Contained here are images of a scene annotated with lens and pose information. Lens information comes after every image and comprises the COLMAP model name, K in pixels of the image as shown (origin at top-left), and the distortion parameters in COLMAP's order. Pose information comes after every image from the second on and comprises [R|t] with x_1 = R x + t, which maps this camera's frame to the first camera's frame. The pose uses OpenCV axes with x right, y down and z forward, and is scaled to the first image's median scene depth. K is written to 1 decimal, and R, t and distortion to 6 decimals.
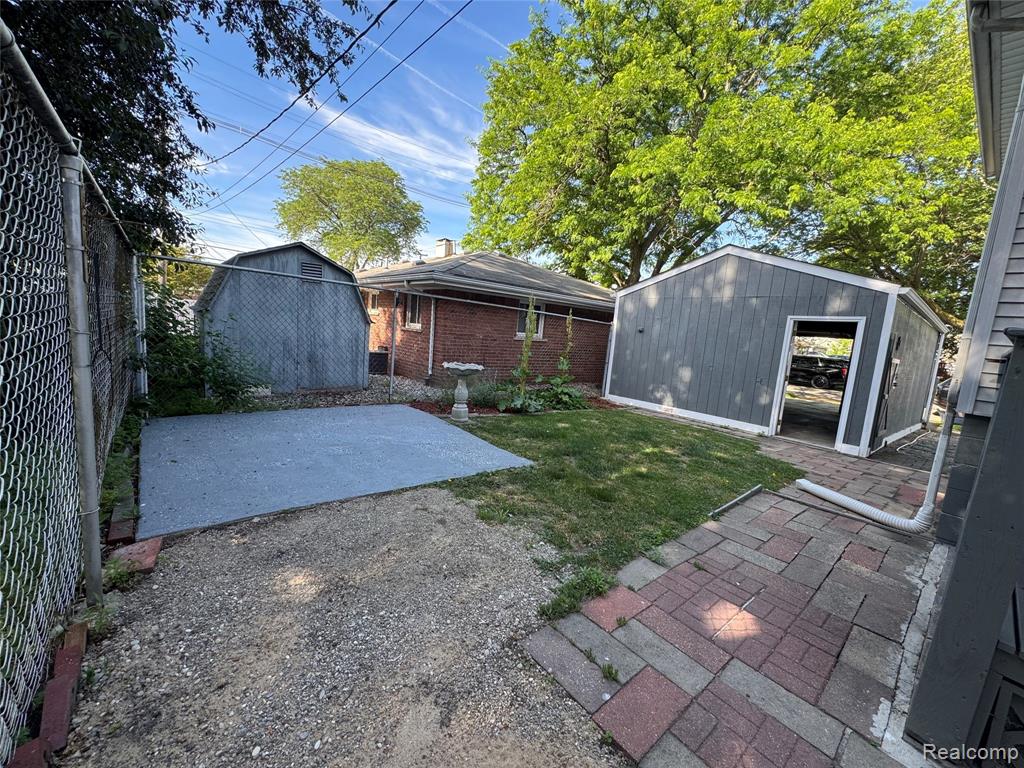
lens RADIAL K [[408.1, 0, 512.0], [0, 408.1, 384.0], [0, 0, 1]] dist [-0.001938, -0.000173]
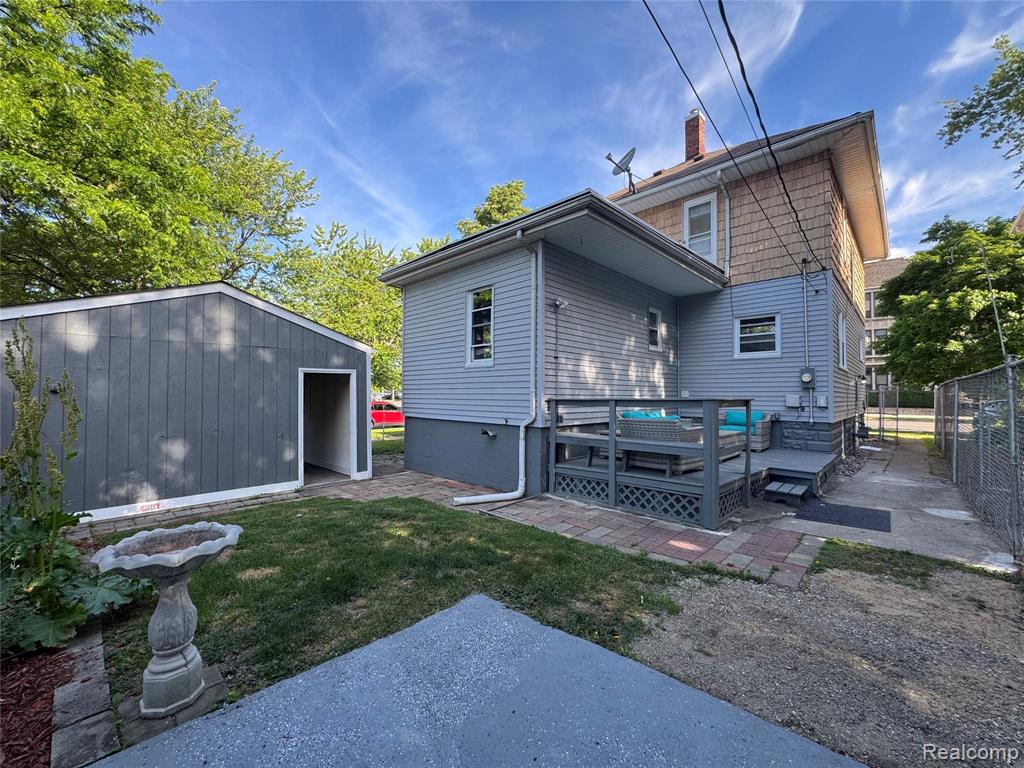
lens RADIAL K [[408.1, 0, 512.0], [0, 408.1, 384.0], [0, 0, 1]] dist [-0.001938, -0.000173]
pose [[-0.103100, -0.064051, 0.992607, -0.636561], [0.122861, 0.989463, 0.076609, -0.225029], [-0.987054, 0.129851, -0.094144, 0.916414]]
